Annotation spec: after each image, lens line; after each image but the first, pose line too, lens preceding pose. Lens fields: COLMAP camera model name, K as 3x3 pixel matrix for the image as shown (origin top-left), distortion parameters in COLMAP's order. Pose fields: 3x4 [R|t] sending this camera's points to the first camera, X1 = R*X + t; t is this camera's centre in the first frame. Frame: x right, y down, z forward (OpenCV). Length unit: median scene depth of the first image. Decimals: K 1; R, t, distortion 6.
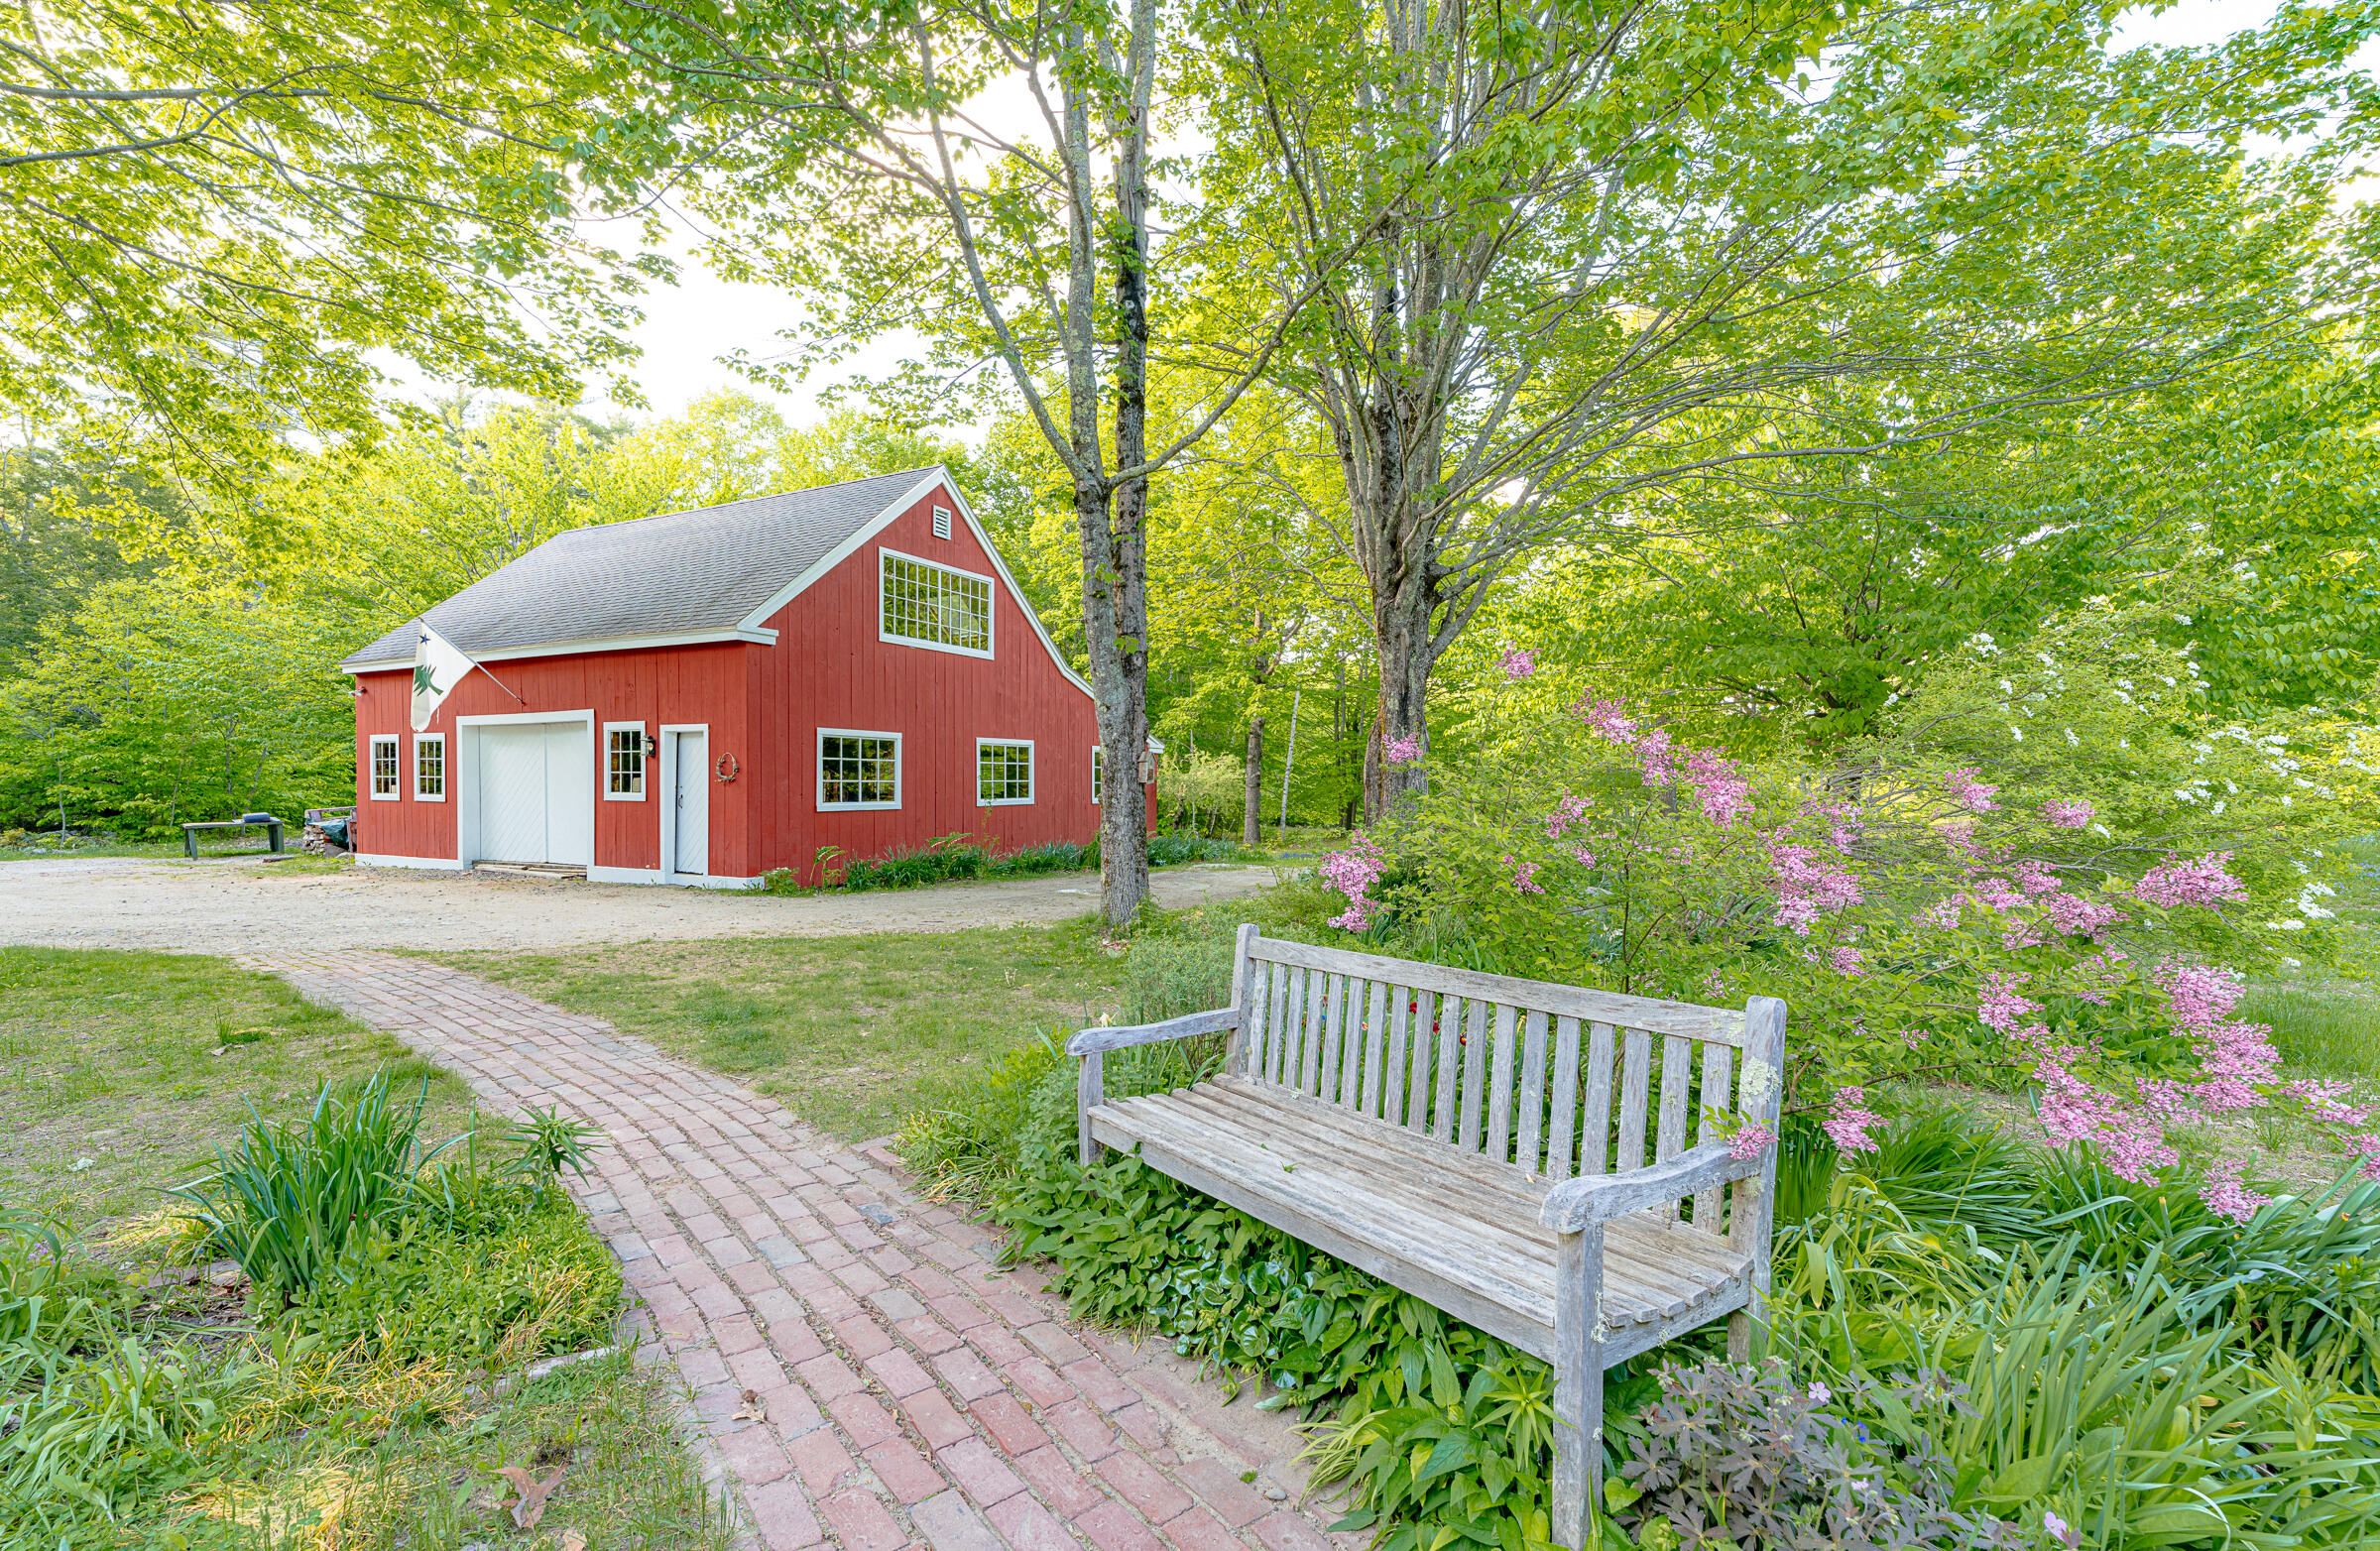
lens RADIAL K [[1035.3, 0, 1186.4], [0, 1035.3, 795.0], [0, 0, 1]] dist [0.000366, -0.000418]
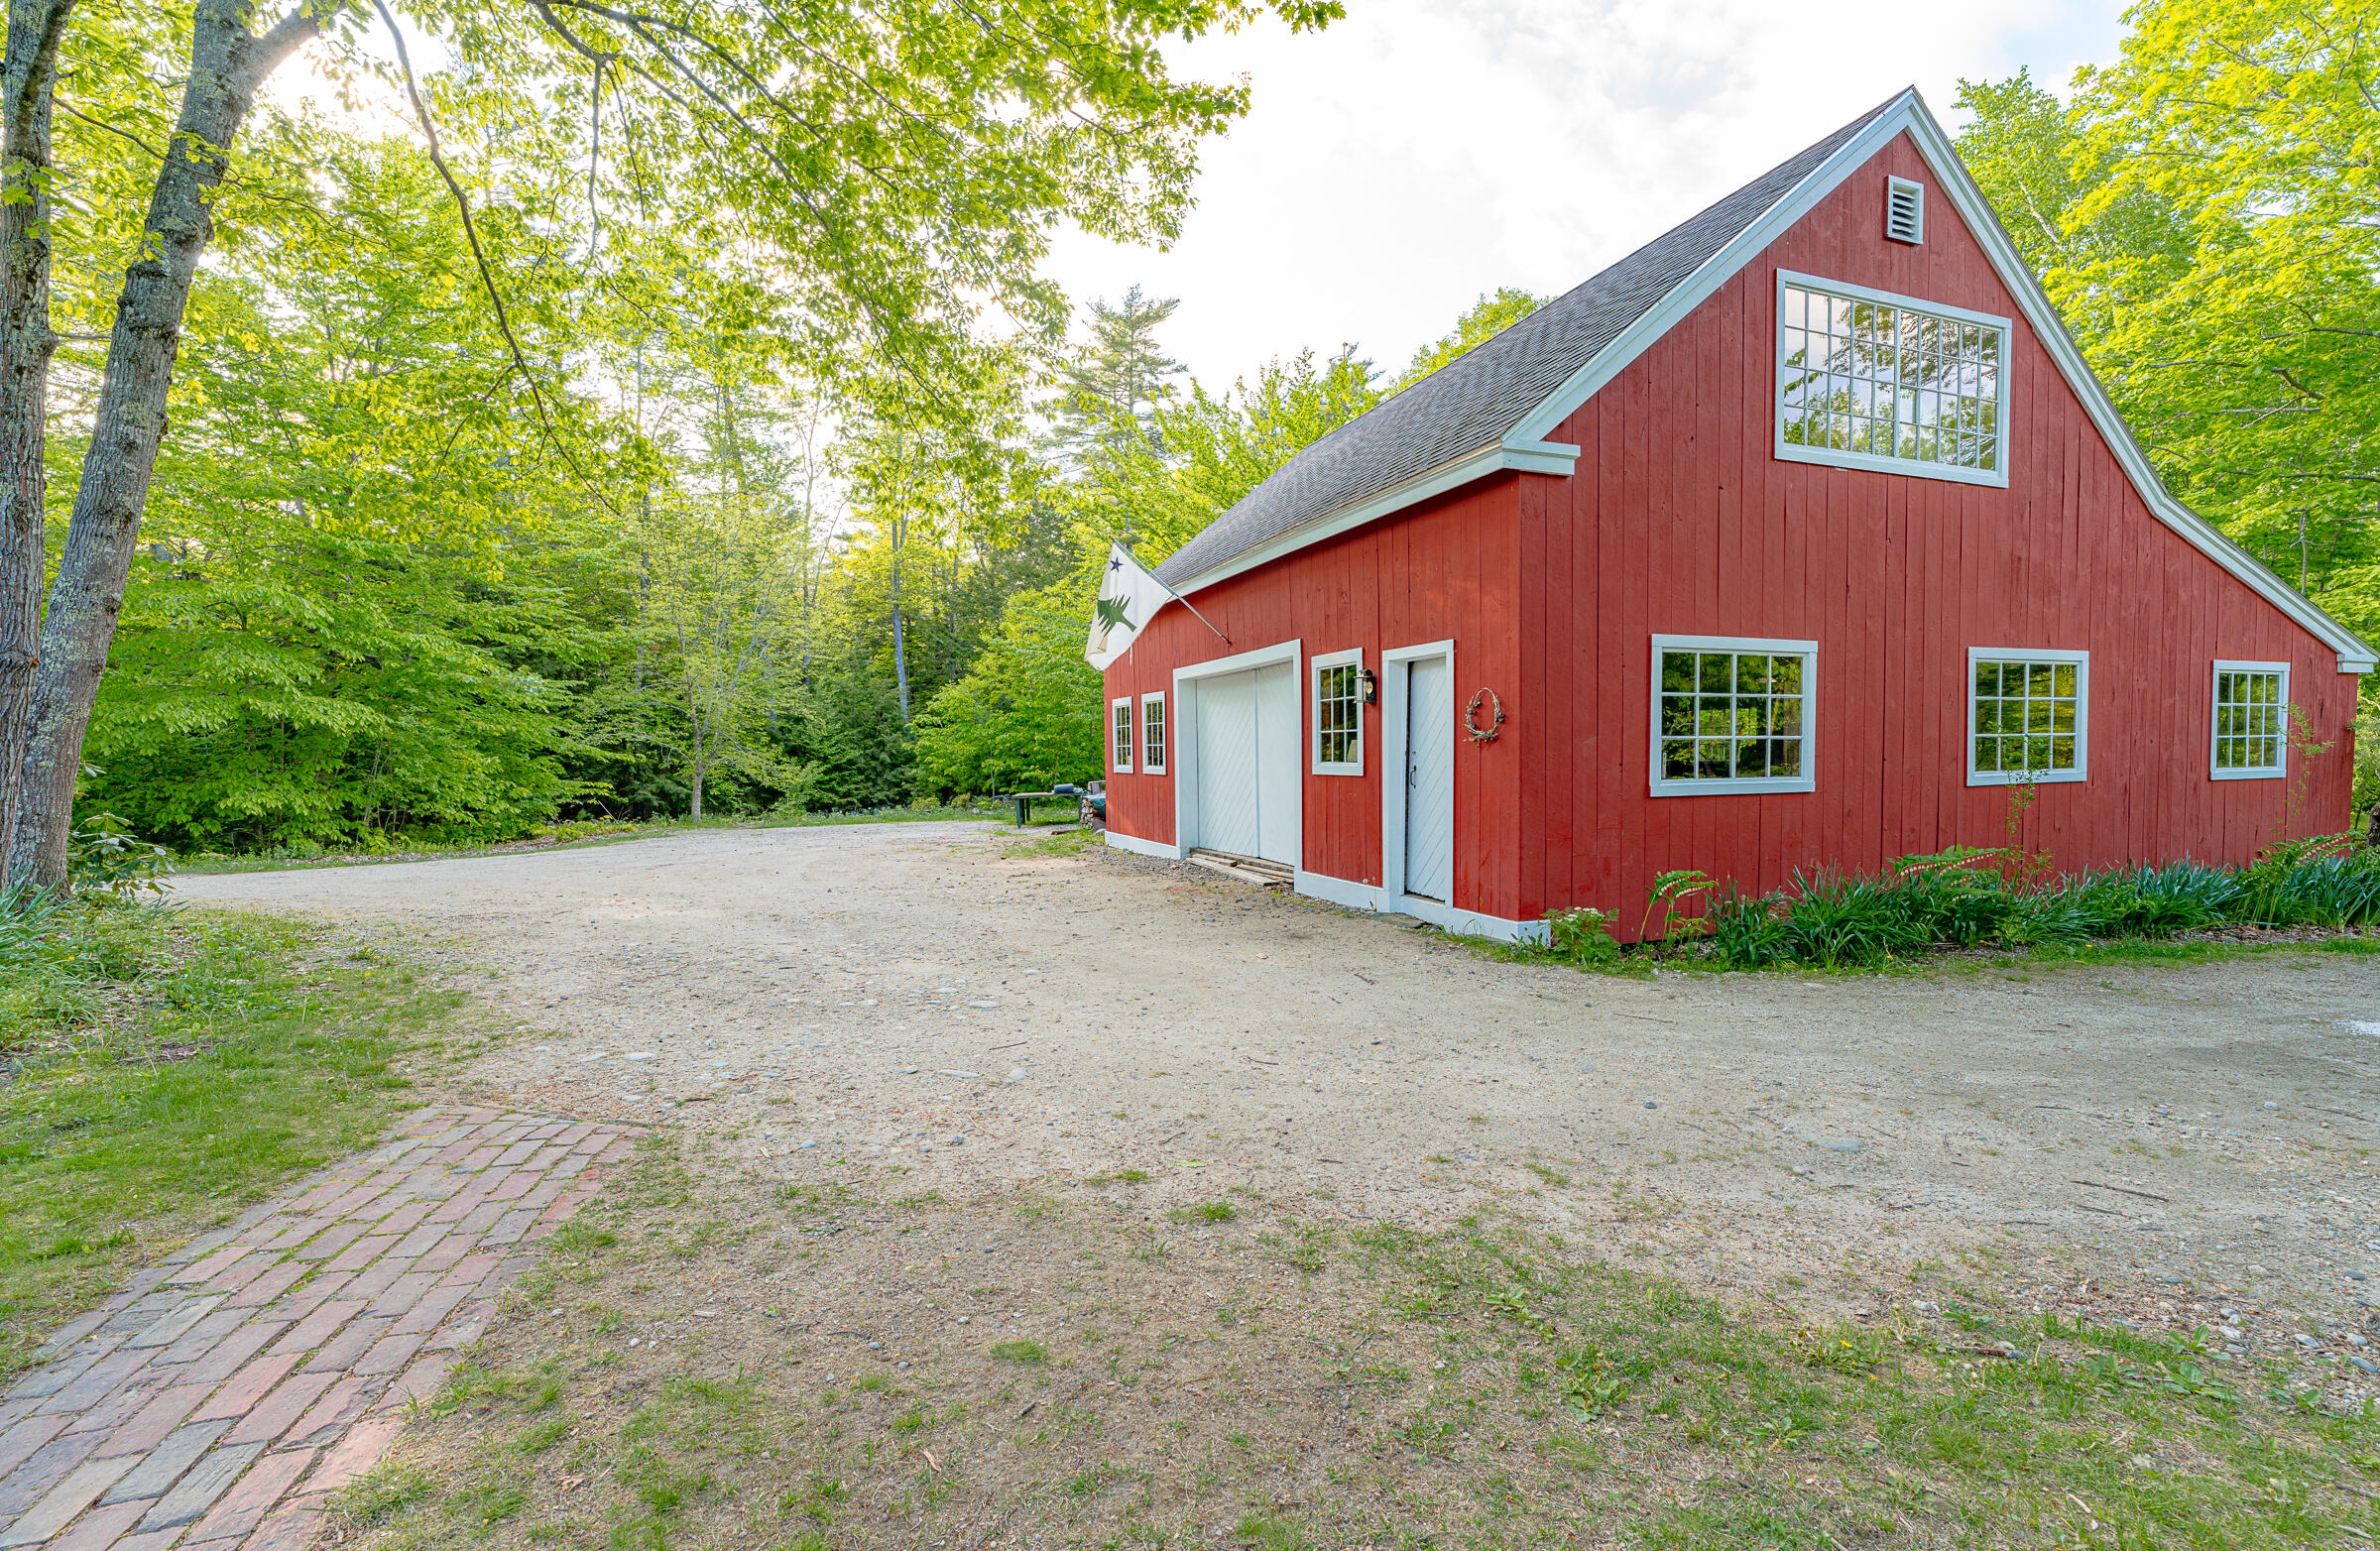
lens RADIAL K [[1035.3, 0, 1186.4], [0, 1035.3, 795.0], [0, 0, 1]] dist [0.000366, -0.000418]
pose [[0.756115, 0.014732, -0.654273, -0.187738], [0.004922, 0.999590, 0.028195, -0.000620], [0.654421, -0.024540, 0.755732, 0.443455]]
